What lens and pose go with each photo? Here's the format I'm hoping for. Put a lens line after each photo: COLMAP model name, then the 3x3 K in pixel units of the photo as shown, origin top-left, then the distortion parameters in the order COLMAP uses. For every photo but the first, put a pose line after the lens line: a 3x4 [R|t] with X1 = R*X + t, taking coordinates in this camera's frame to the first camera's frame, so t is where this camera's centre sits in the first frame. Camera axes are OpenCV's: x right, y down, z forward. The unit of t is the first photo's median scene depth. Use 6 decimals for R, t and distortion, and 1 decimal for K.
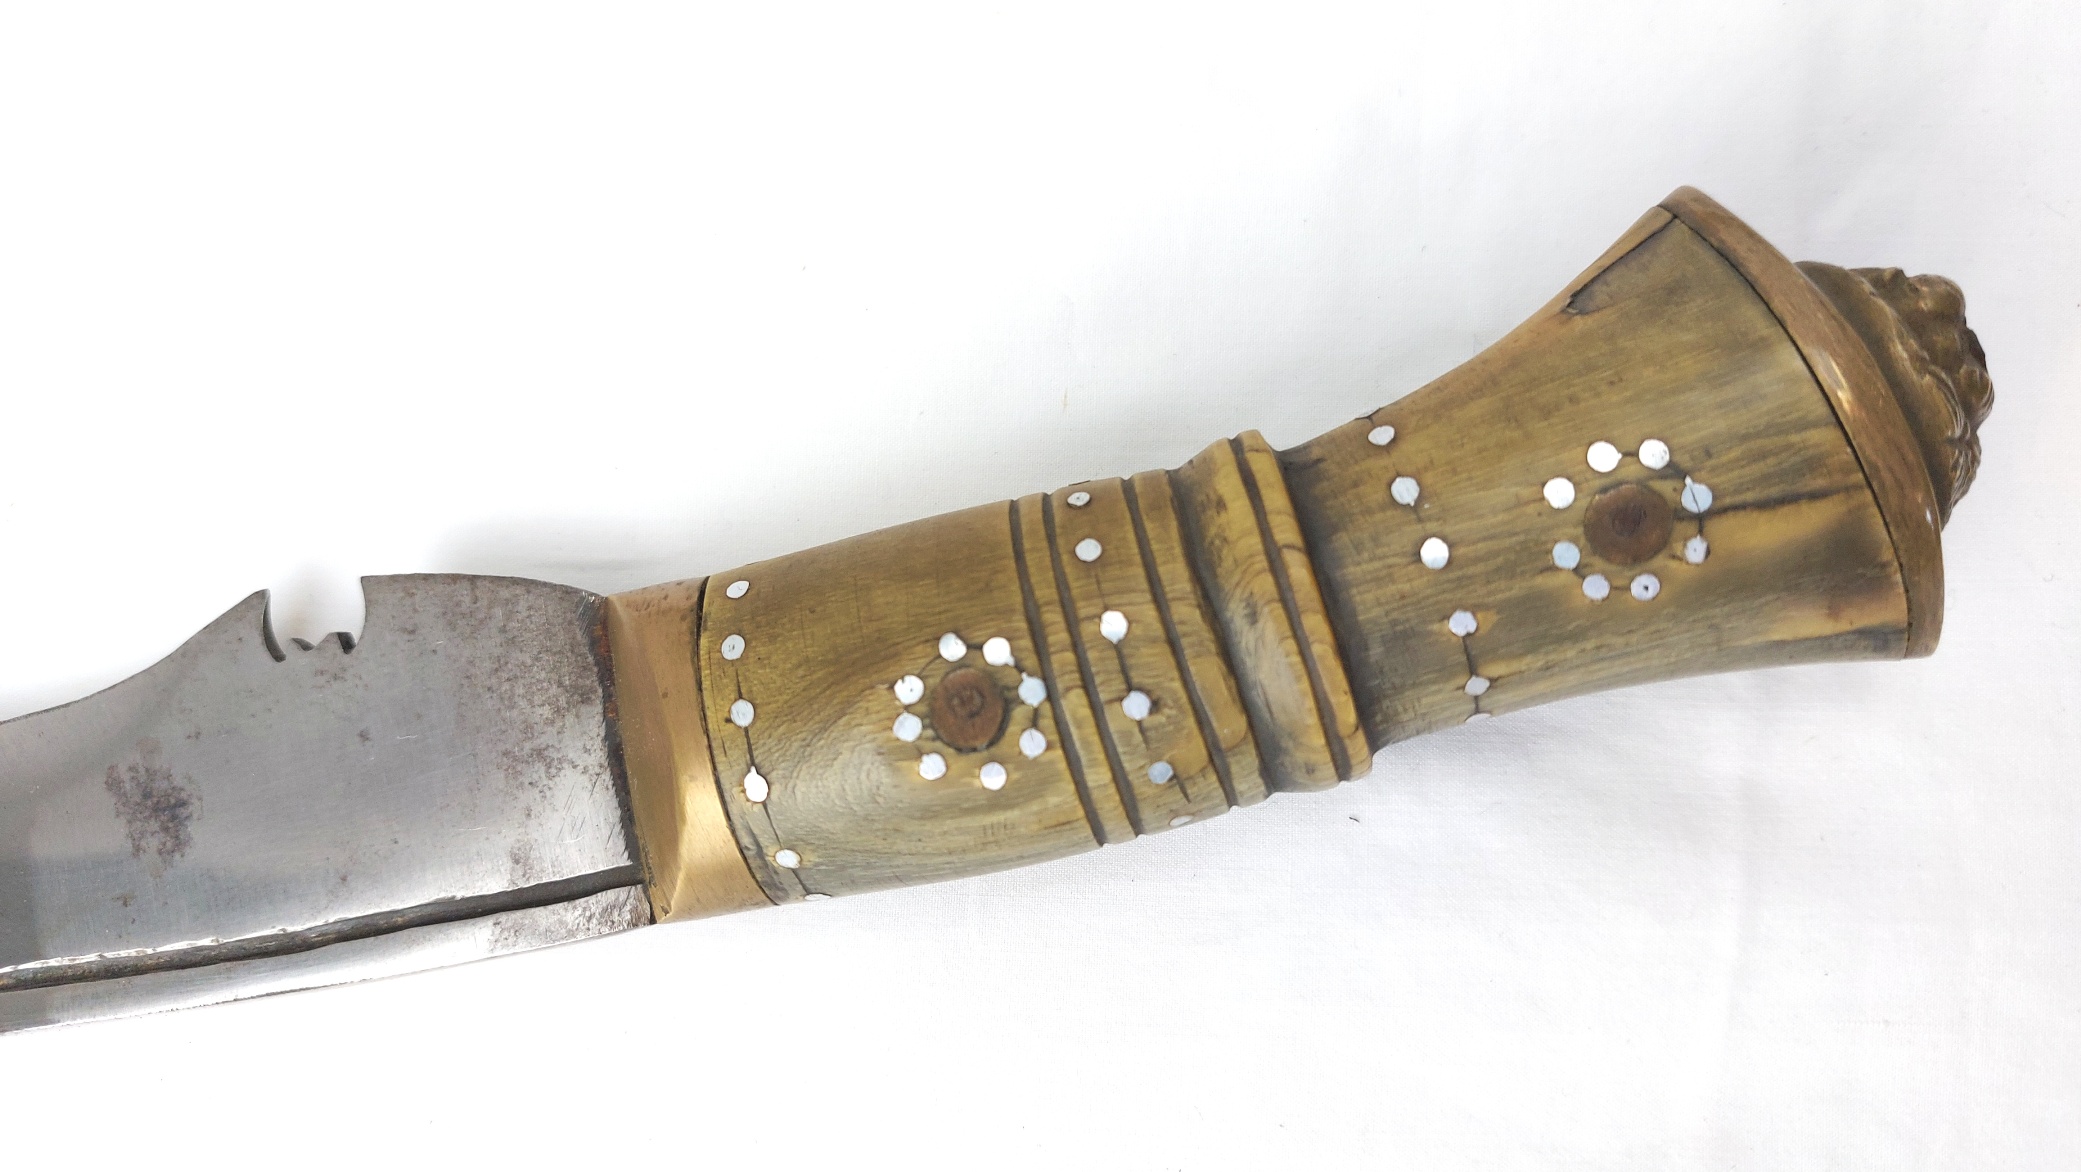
lens RADIAL K [[1560.4, 0, 1027.3], [0, 1560.4, 597.8], [0, 0, 1]] dist [0.051797, -0.098236]
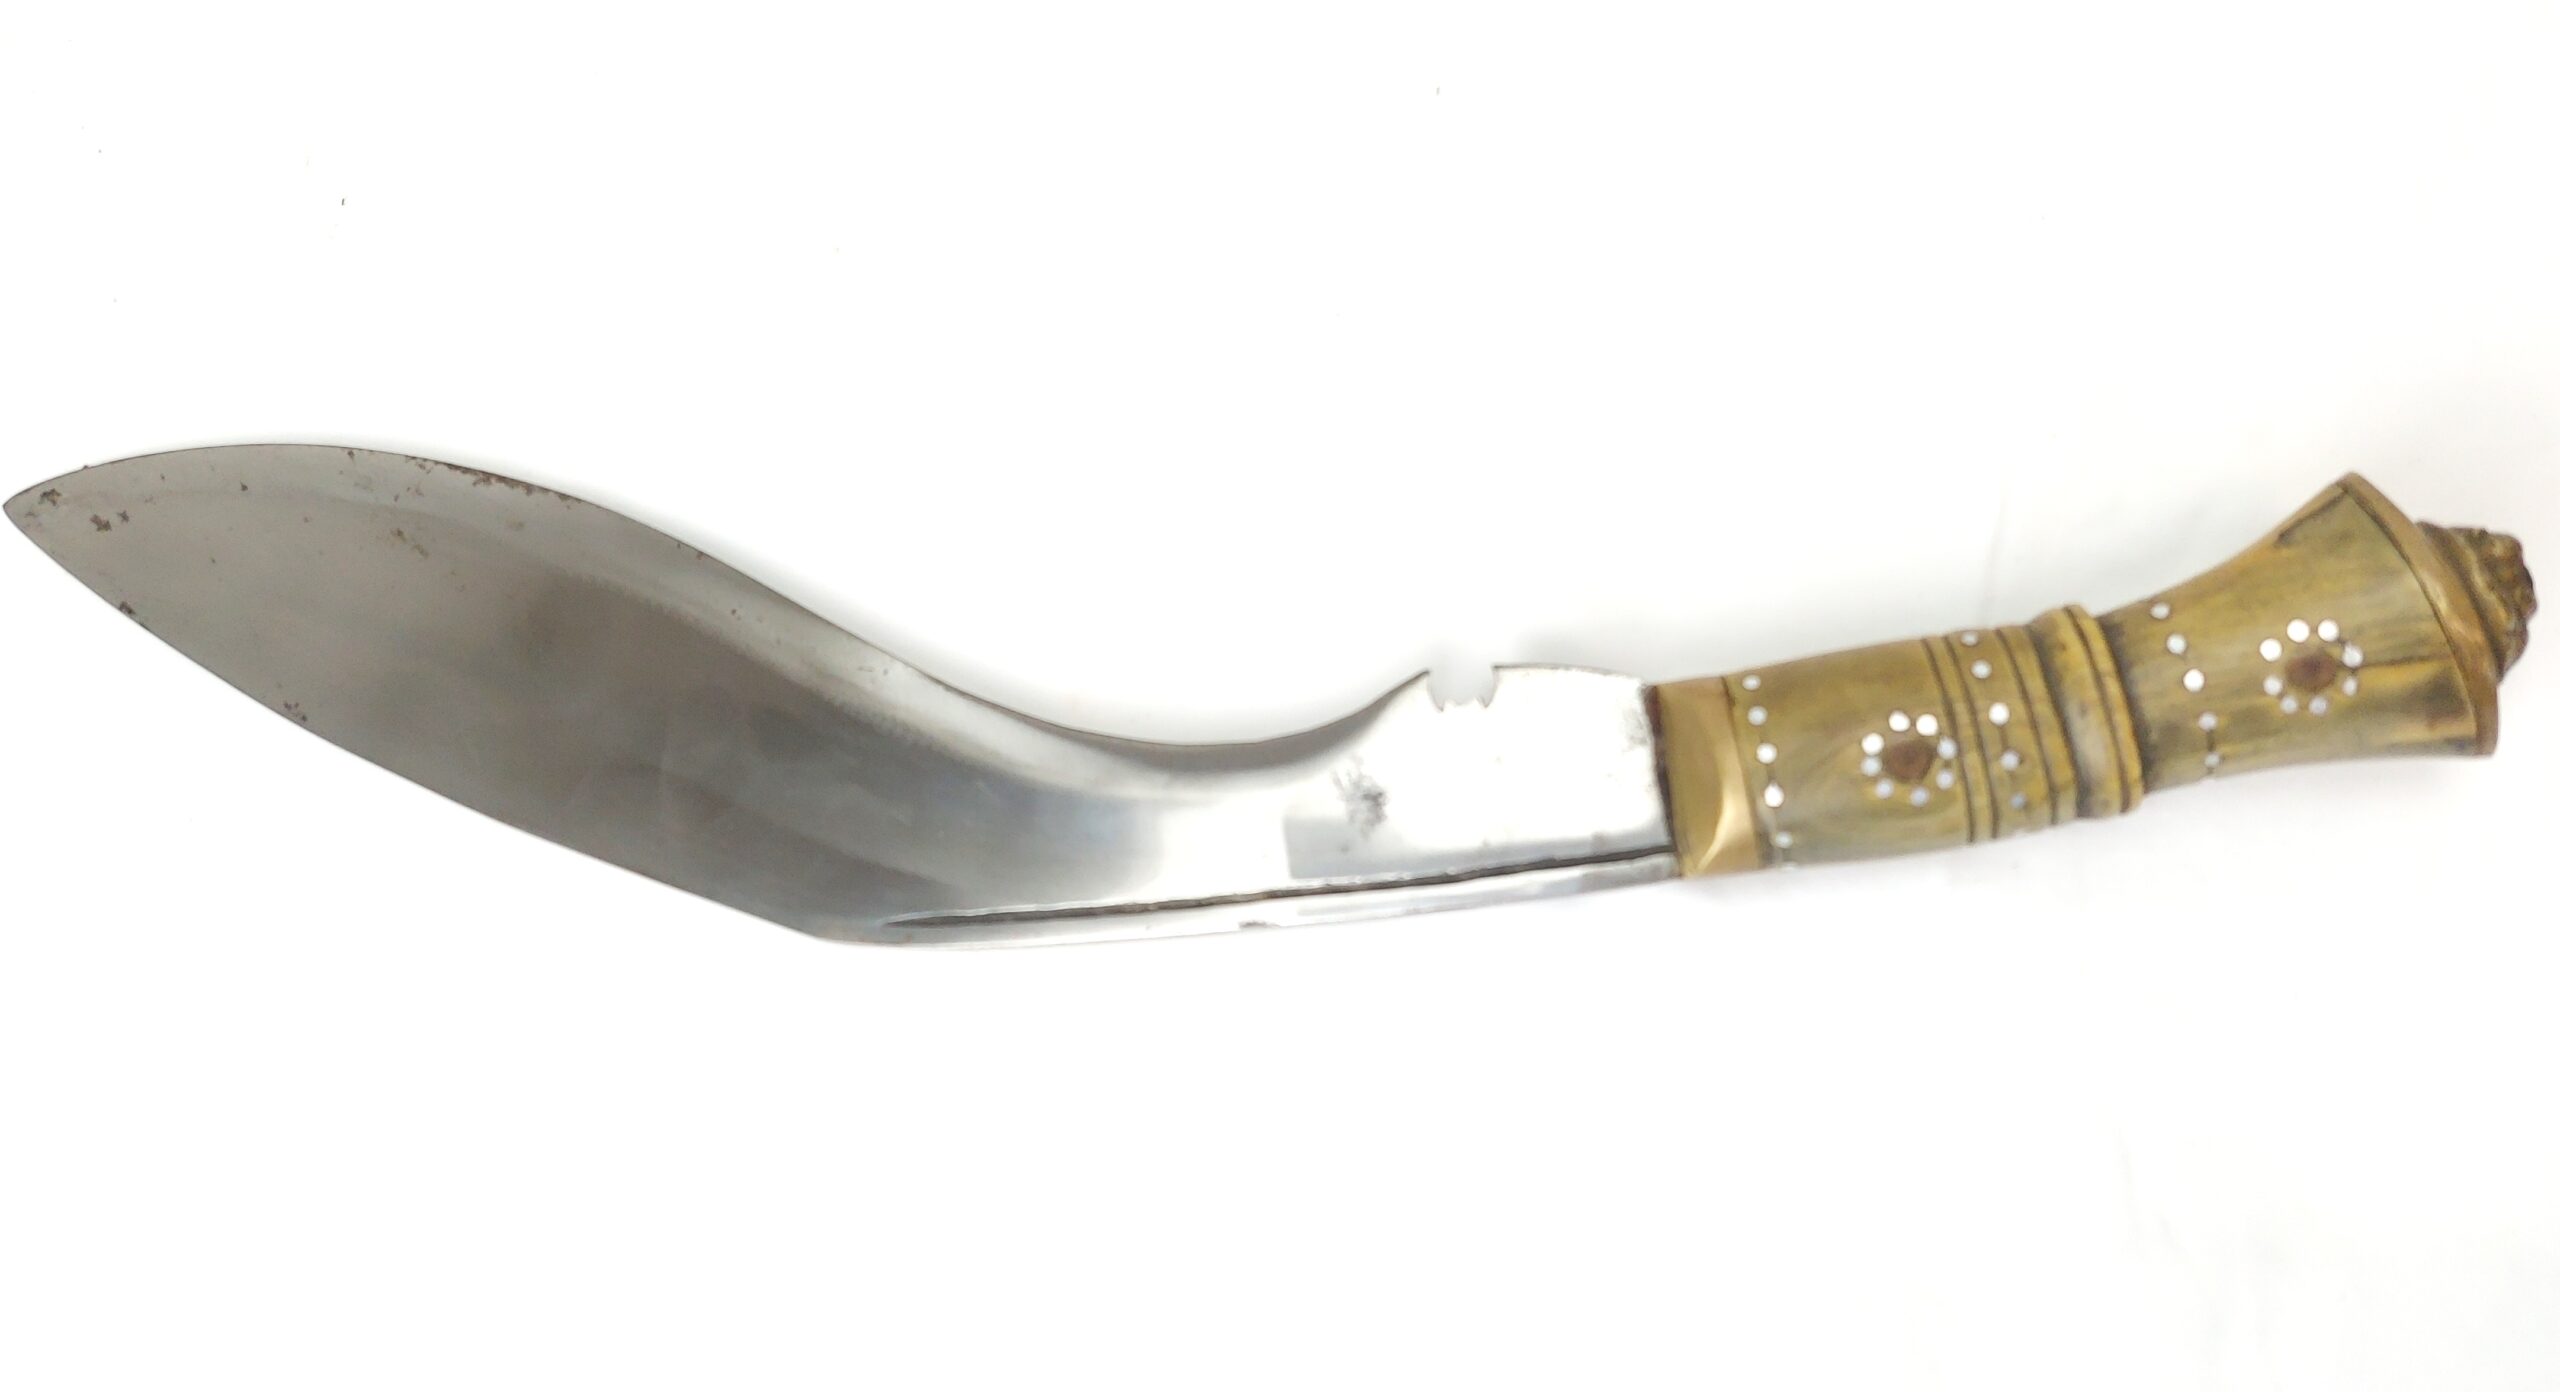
lens RADIAL K [[1994.5, 0, 1262.6], [0, 1994.5, 709.8], [0, 0, 1]] dist [0.060847, -0.044235]
pose [[0.996318, 0.050336, -0.069410, -0.606070], [-0.050233, 0.998732, 0.003219, 0.047595], [0.069484, 0.000280, 0.997583, -1.294405]]
